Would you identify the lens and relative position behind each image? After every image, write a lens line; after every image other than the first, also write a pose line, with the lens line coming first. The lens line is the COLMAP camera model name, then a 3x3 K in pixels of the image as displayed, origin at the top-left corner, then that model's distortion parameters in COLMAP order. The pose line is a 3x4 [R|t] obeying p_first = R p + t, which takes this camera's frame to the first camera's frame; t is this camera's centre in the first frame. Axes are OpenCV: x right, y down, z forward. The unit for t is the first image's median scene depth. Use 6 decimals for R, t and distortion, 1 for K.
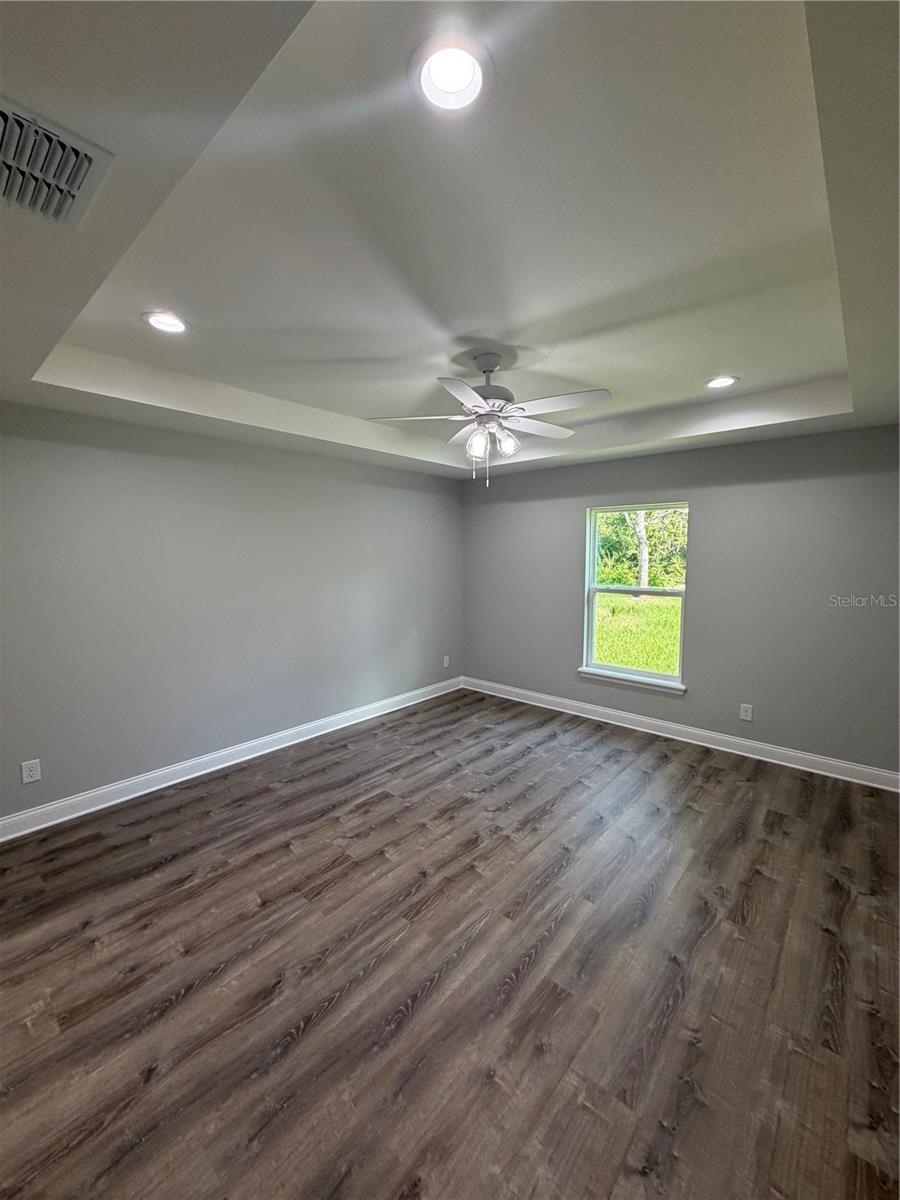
lens RADIAL K [[477.9, 0, 451.5], [0, 477.9, 592.1], [0, 0, 1]] dist [-0.000892, 0.000774]
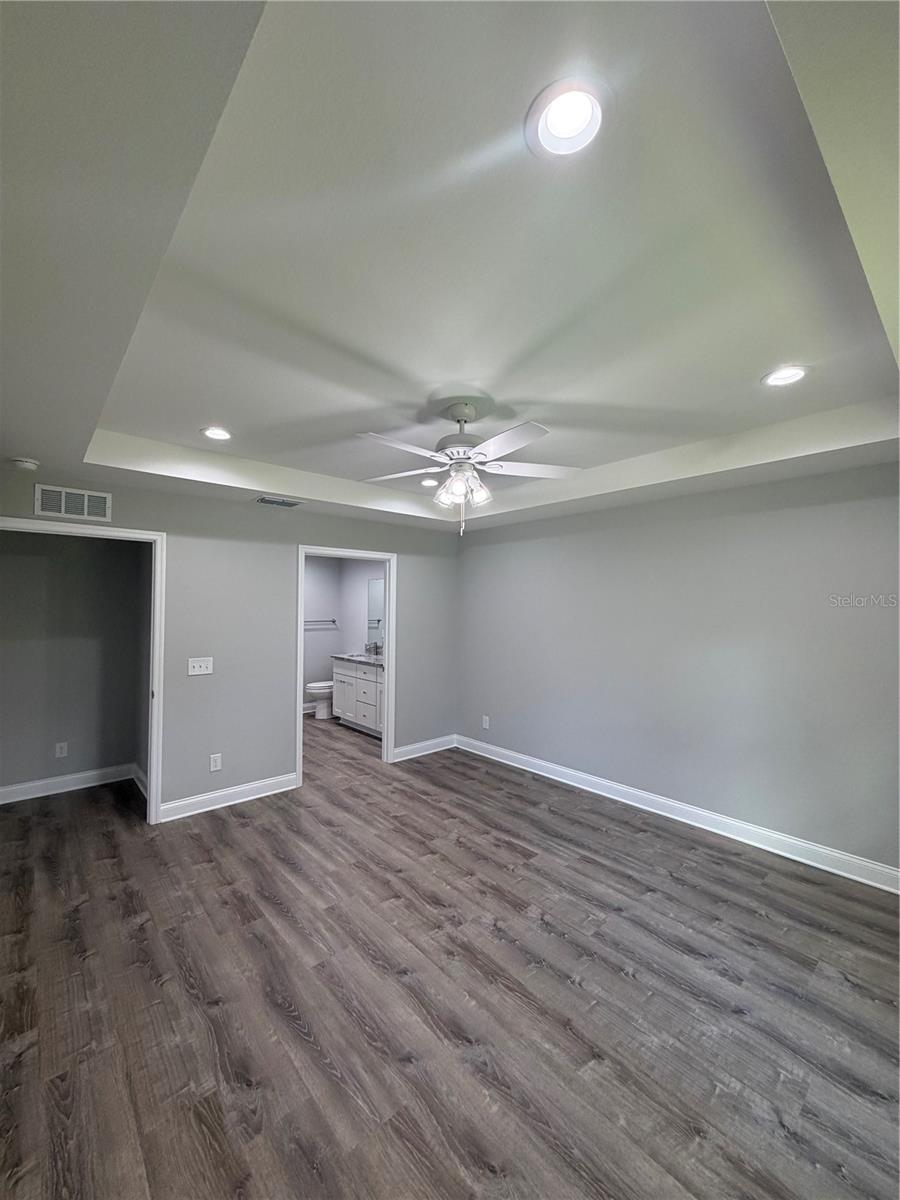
lens RADIAL K [[477.9, 0, 456.2], [0, 477.9, 598.9], [0, 0, 1]] dist [-0.000892, 0.000774]
pose [[-0.118323, -0.012084, -0.992902, 1.005330], [-0.089120, 0.996020, -0.001501, -0.093036], [0.988968, 0.088310, -0.118929, 1.092007]]
